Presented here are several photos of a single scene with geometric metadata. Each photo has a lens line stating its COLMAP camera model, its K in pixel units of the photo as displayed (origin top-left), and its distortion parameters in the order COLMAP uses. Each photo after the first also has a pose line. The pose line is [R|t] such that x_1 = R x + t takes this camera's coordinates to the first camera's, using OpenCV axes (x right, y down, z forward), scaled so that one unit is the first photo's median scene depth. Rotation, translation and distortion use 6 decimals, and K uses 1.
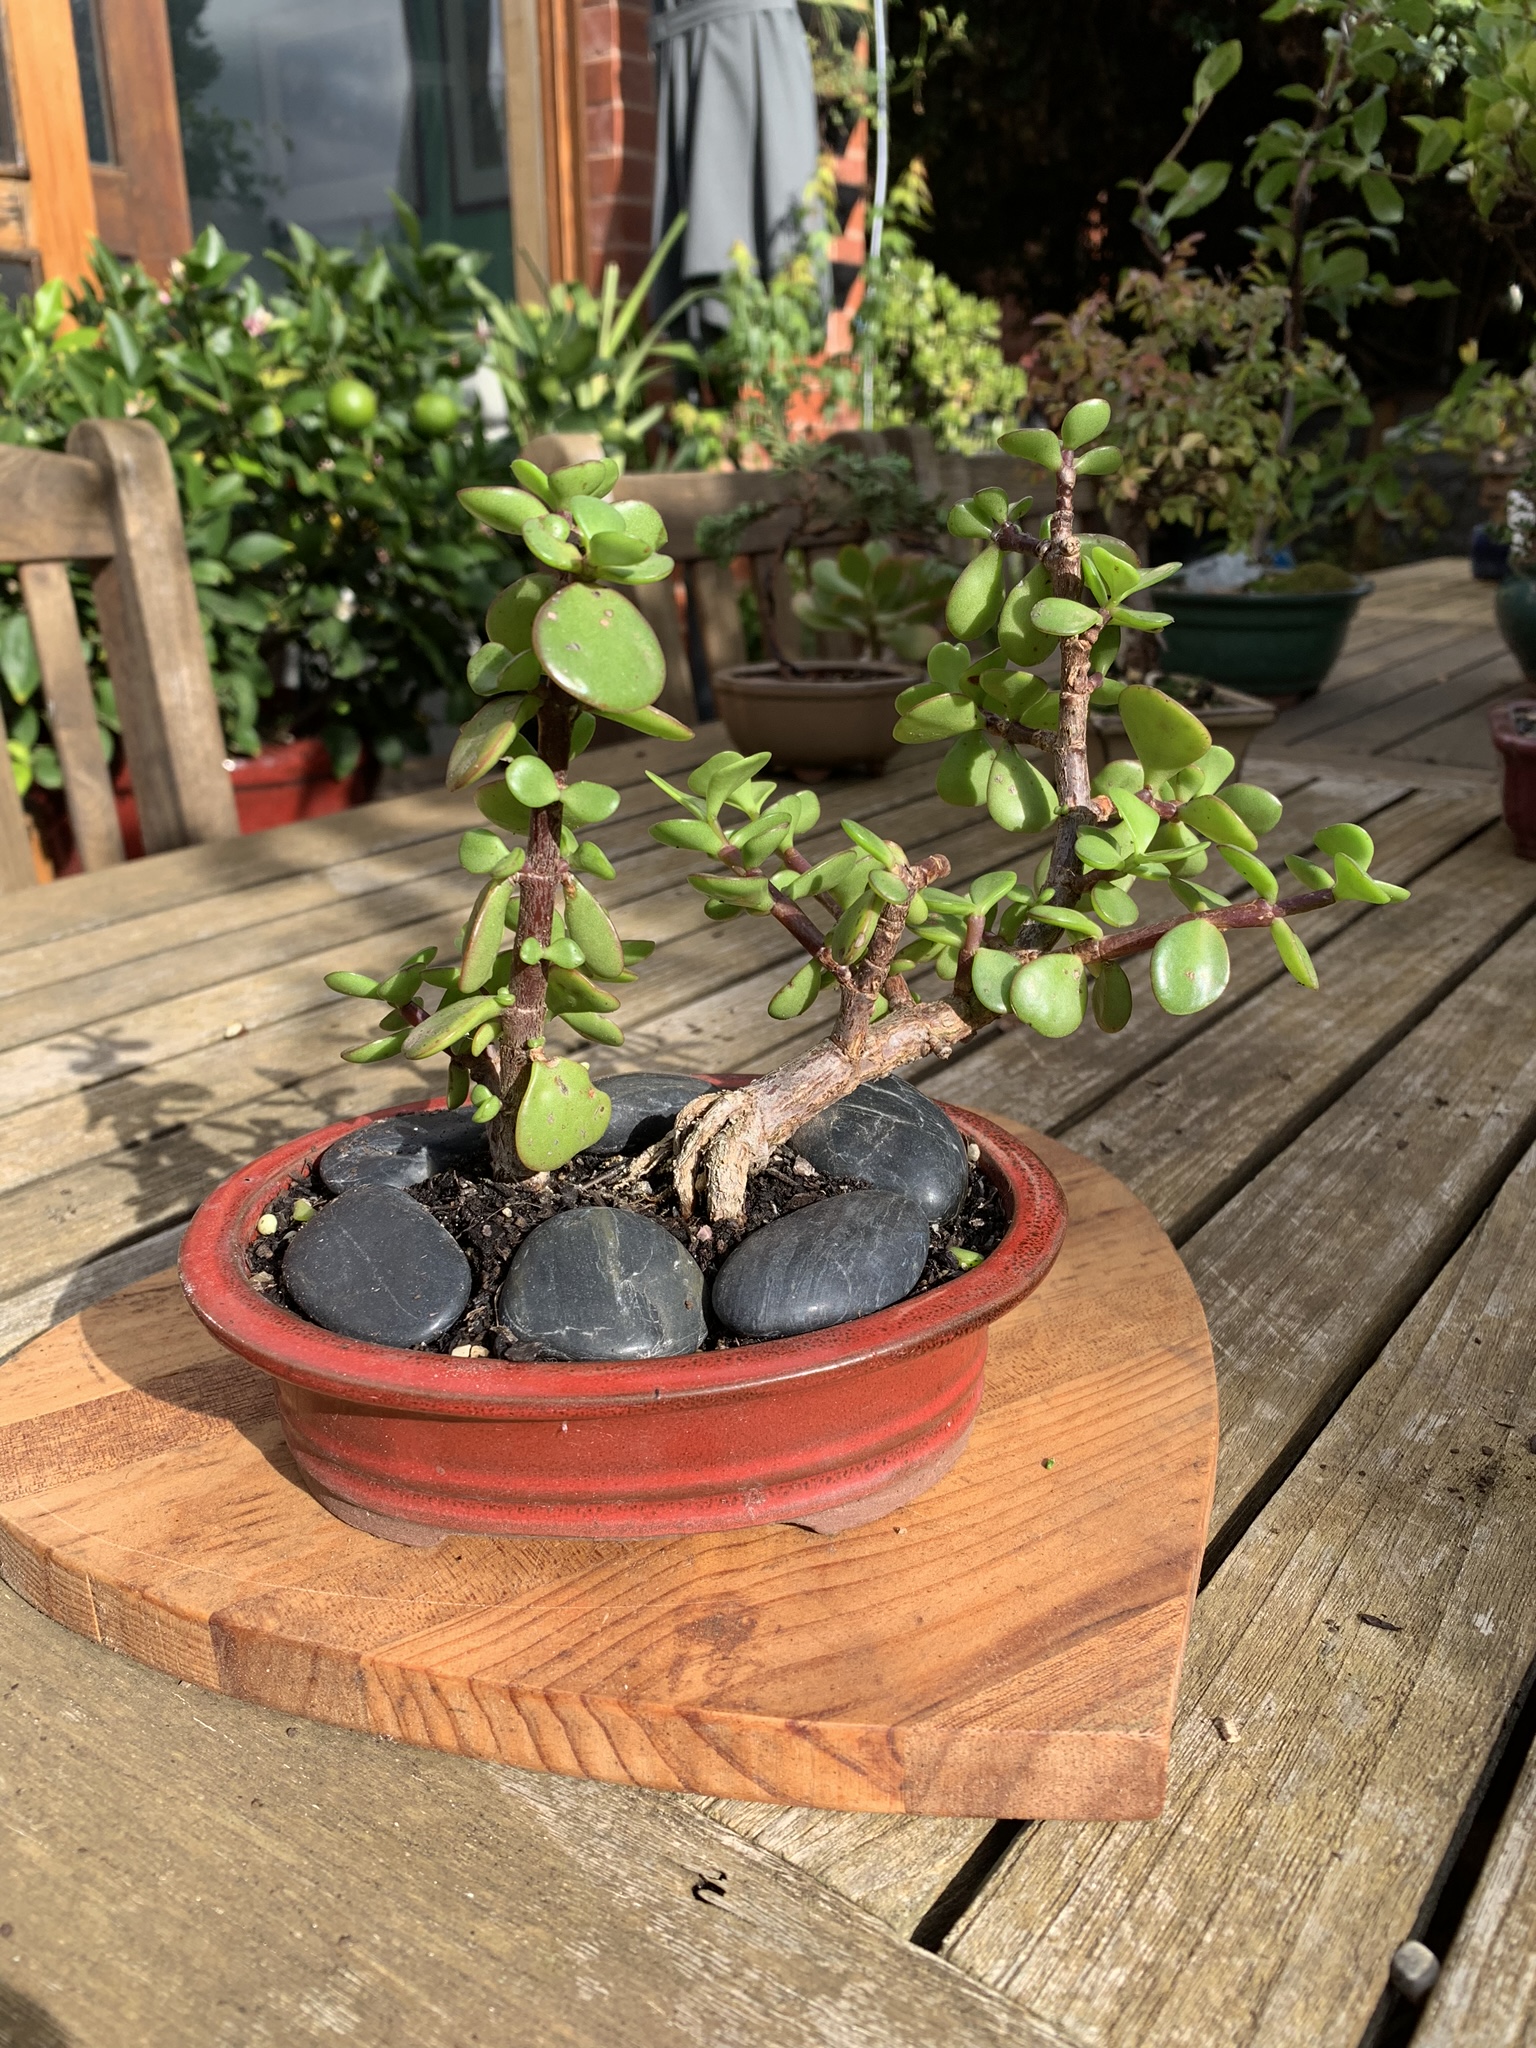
lens RADIAL K [[1536.7, 0, 768.0], [0, 1536.7, 1024.0], [0, 0, 1]] dist [0.032249, -0.075875]
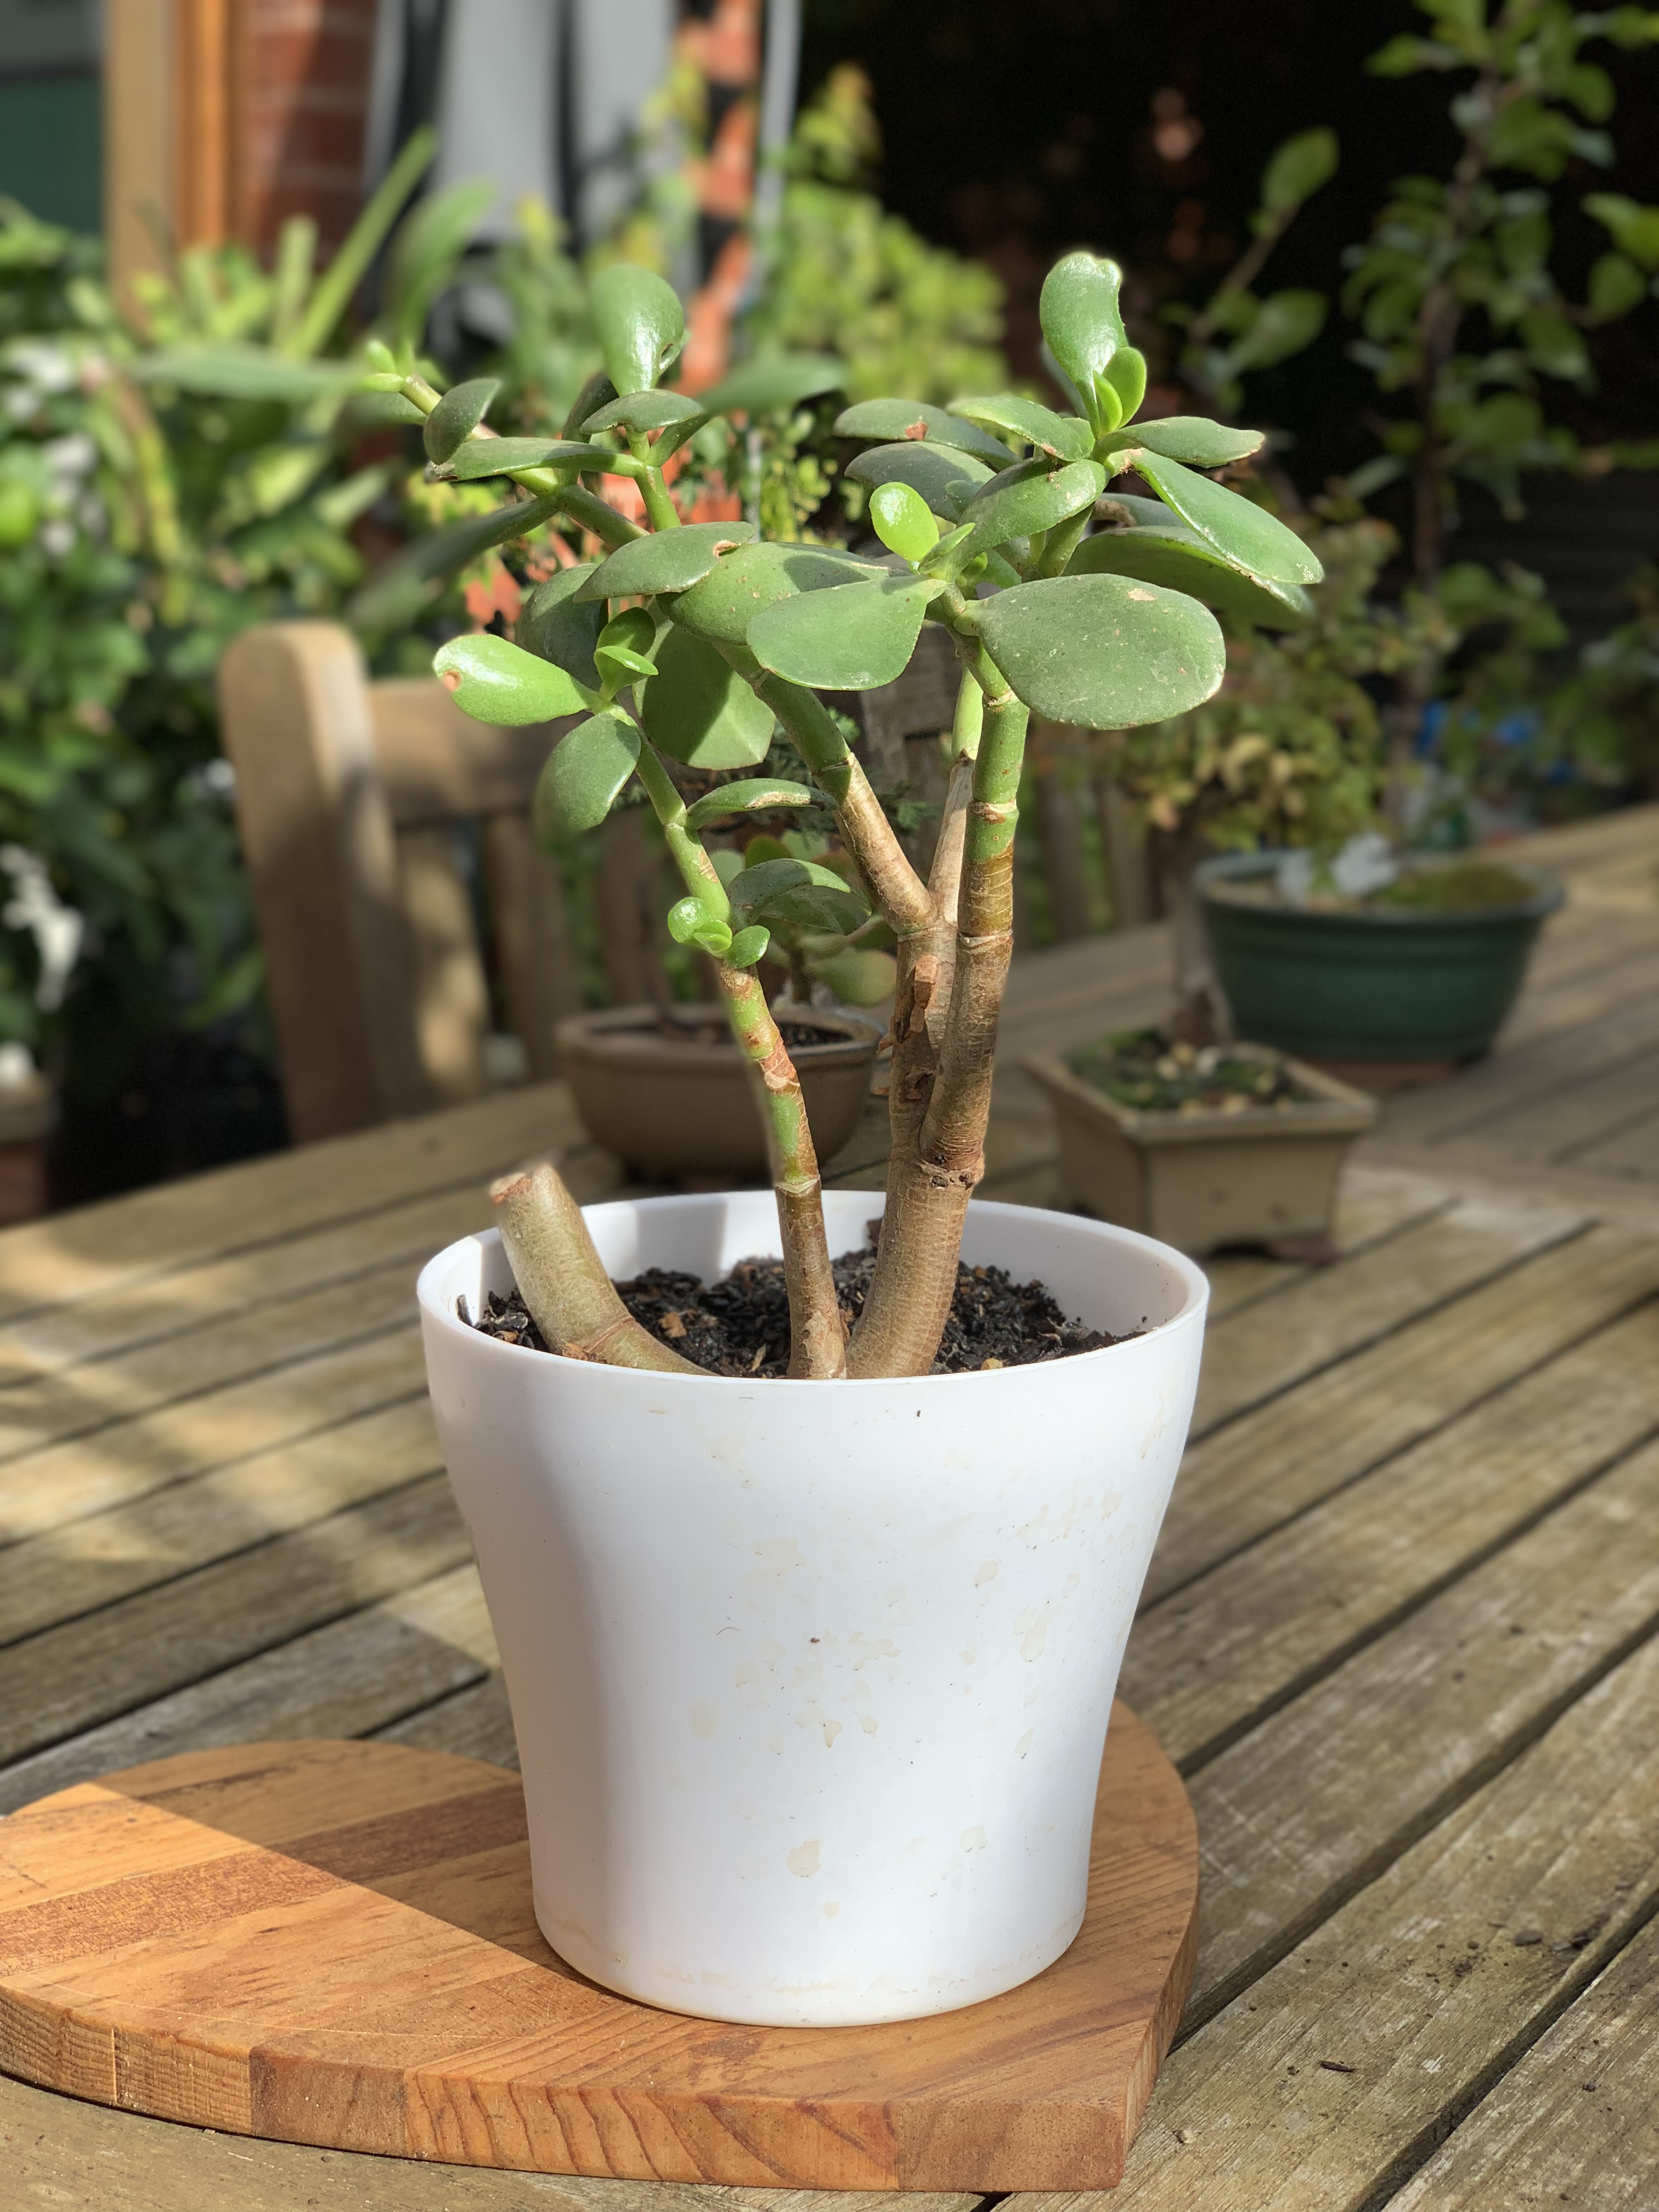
lens RADIAL K [[3346.3, 0, 829.5], [0, 3346.3, 1106.0], [0, 0, 1]] dist [-0.020000, -0.198548]
pose [[0.995540, 0.013707, 0.093336, -0.134455], [0.001242, 0.987399, -0.158248, 0.074255], [-0.094329, 0.157658, 0.982978, -1.022971]]
